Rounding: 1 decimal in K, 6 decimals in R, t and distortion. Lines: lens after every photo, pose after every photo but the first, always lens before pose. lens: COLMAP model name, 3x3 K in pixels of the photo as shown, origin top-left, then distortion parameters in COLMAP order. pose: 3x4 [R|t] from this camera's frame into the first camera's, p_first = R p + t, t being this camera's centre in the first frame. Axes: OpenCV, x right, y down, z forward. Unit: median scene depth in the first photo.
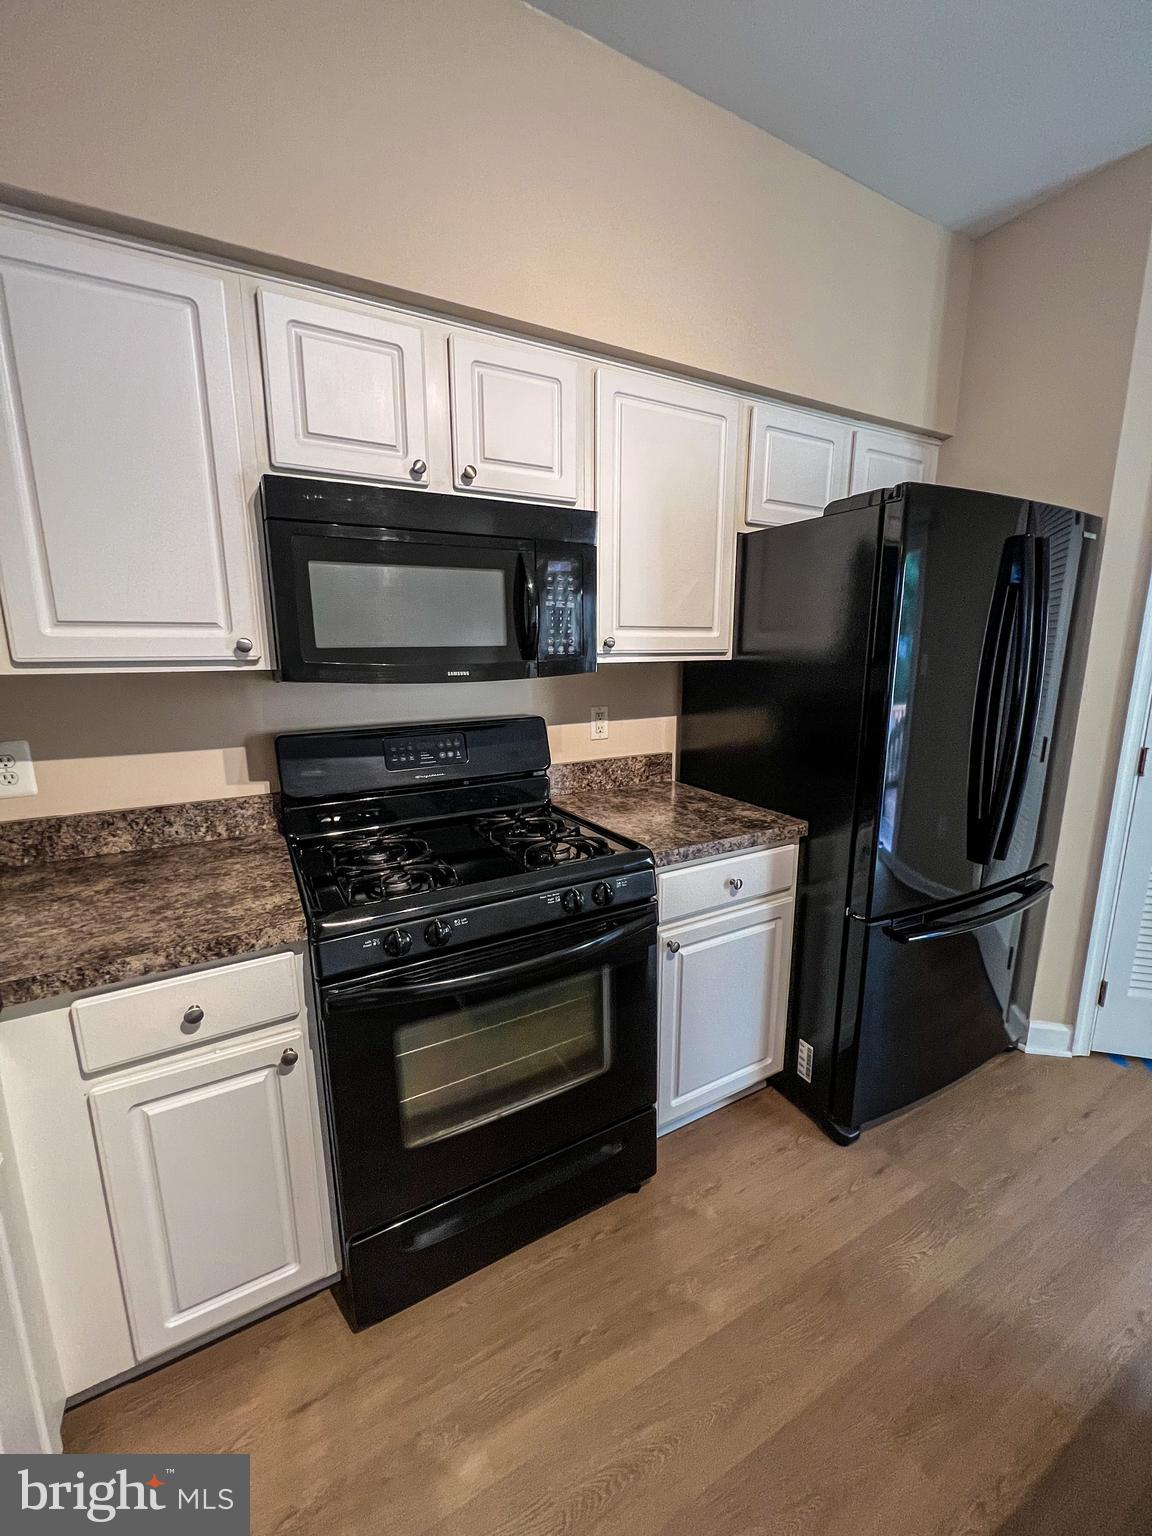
lens RADIAL K [[615.0, 0, 578.6], [0, 615.0, 766.7], [0, 0, 1]] dist [-0.000433, 0.000076]
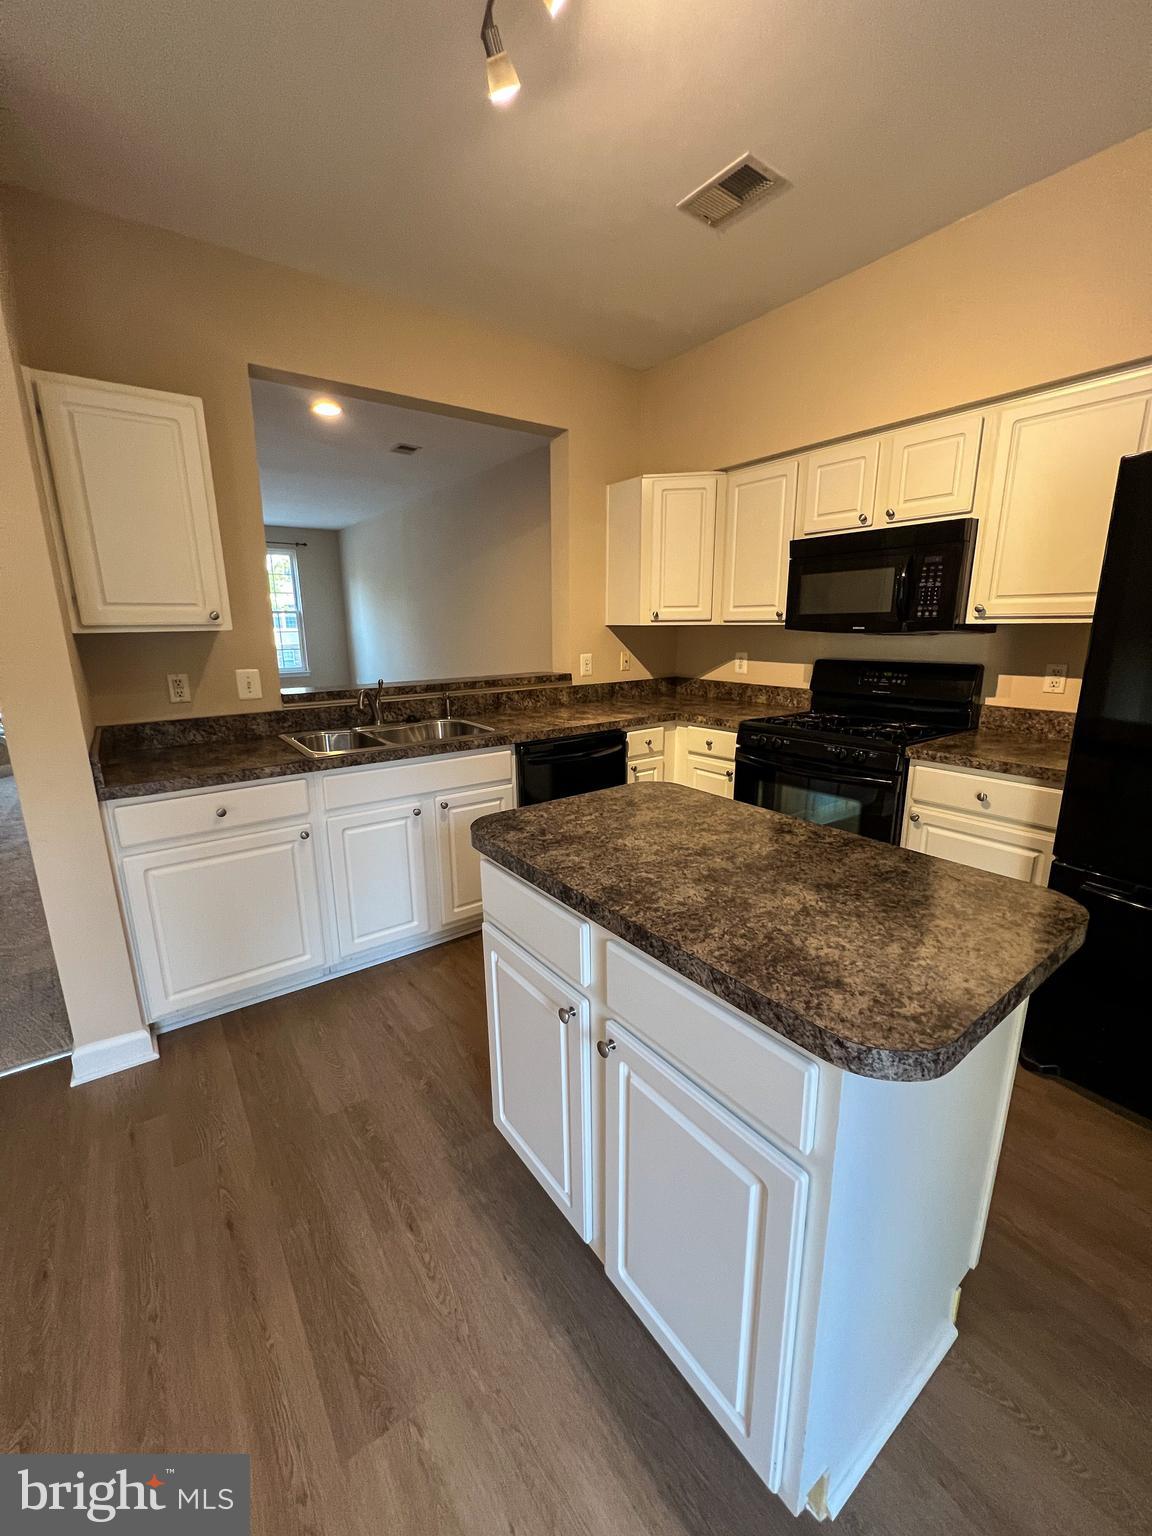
lens RADIAL K [[610.3, 0, 581.4], [0, 610.3, 766.7], [0, 0, 1]] dist [-0.001077, -0.000221]
pose [[0.137250, 0.228012, -0.963936, 1.450592], [-0.185260, 0.961883, 0.201148, 0.030670], [0.973058, 0.150971, 0.174260, -0.050268]]
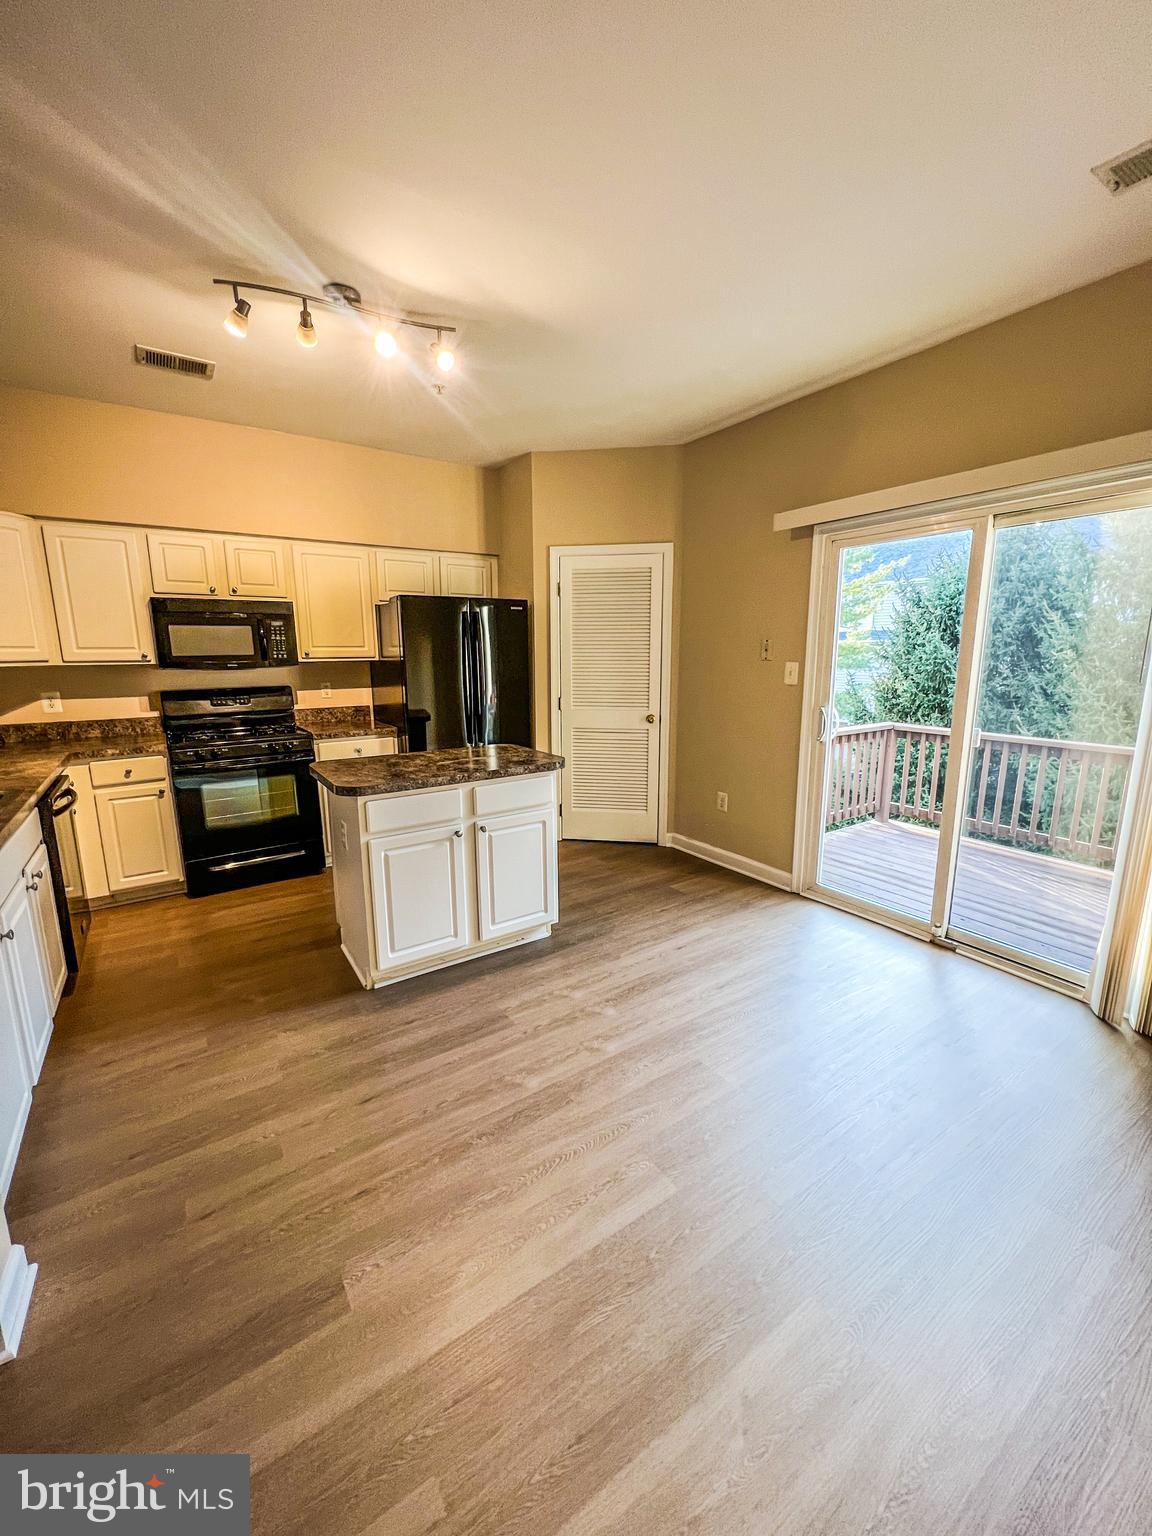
lens RADIAL K [[611.9, 0, 576.5], [0, 611.9, 765.3], [0, 0, 1]] dist [0.001809, 0.000168]
pose [[0.995973, -0.019550, 0.087499, 0.975864], [0.020296, 0.999765, -0.007642, 0.307524], [-0.087329, 0.009387, 0.996135, -1.637979]]
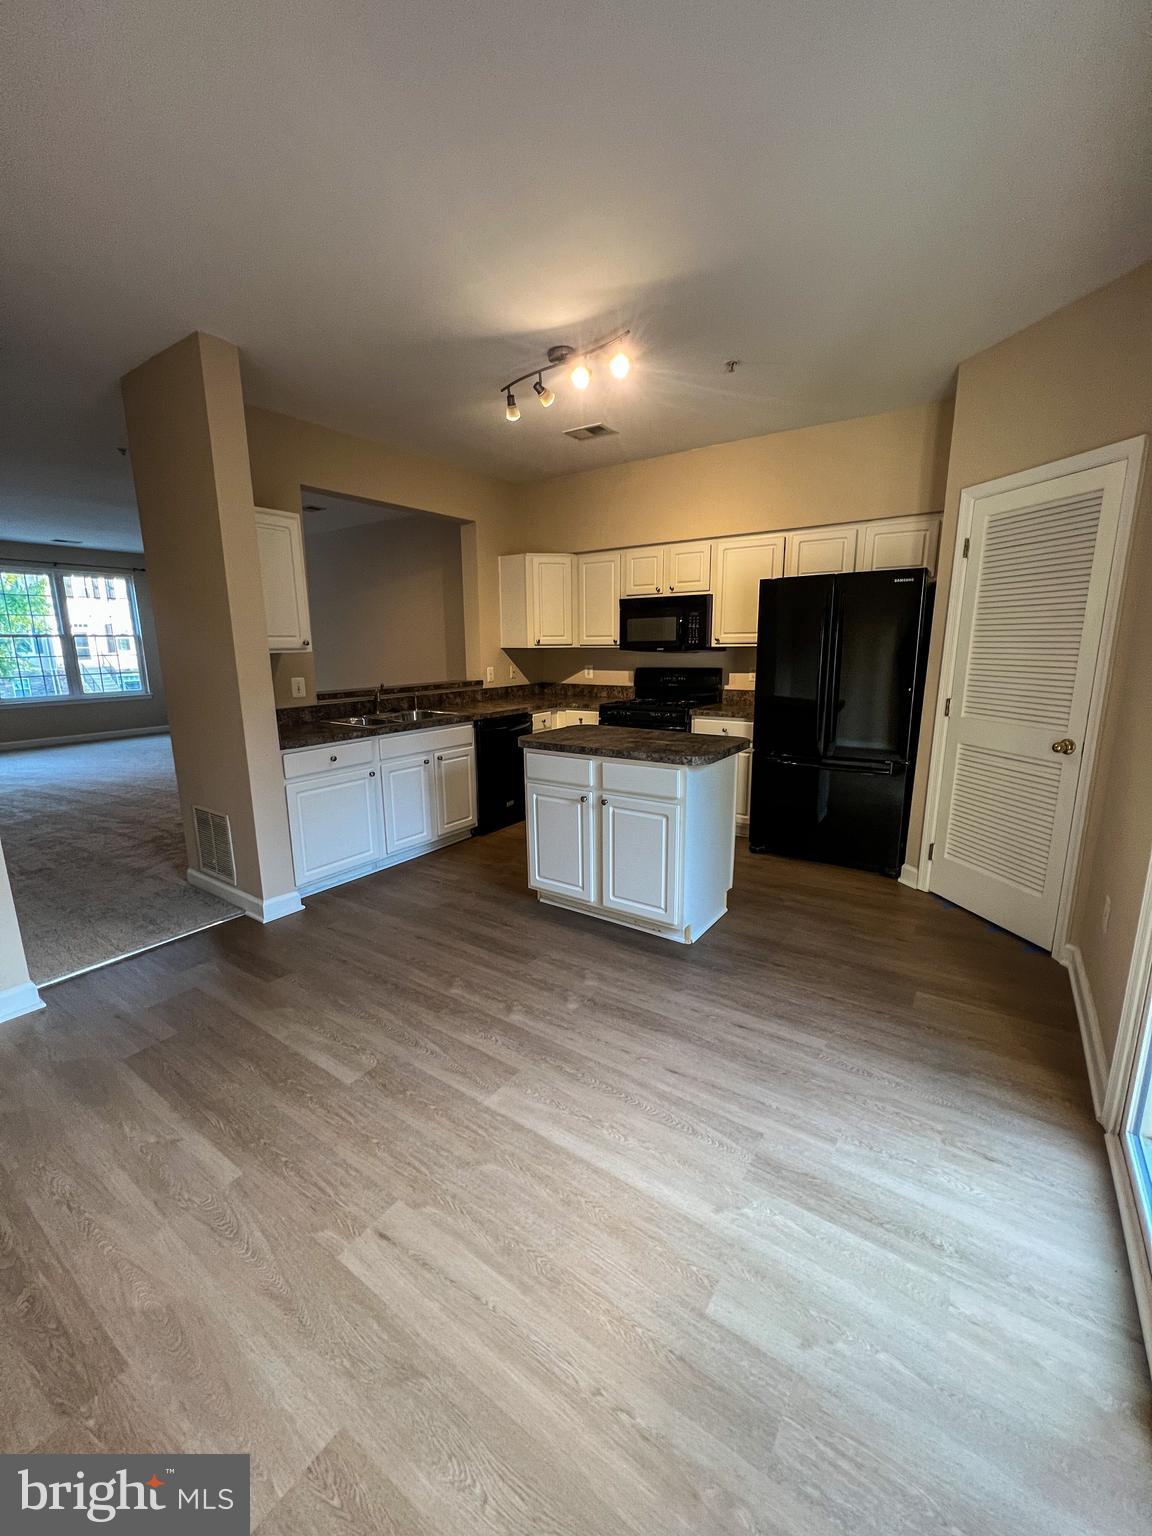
lens RADIAL K [[610.3, 0, 581.4], [0, 610.3, 766.7], [0, 0, 1]] dist [-0.001077, -0.000221]
pose [[0.452961, 0.175566, -0.874072, 2.459775], [-0.165641, 0.979921, 0.110988, 0.165670], [0.876007, 0.094509, 0.472947, -0.820960]]
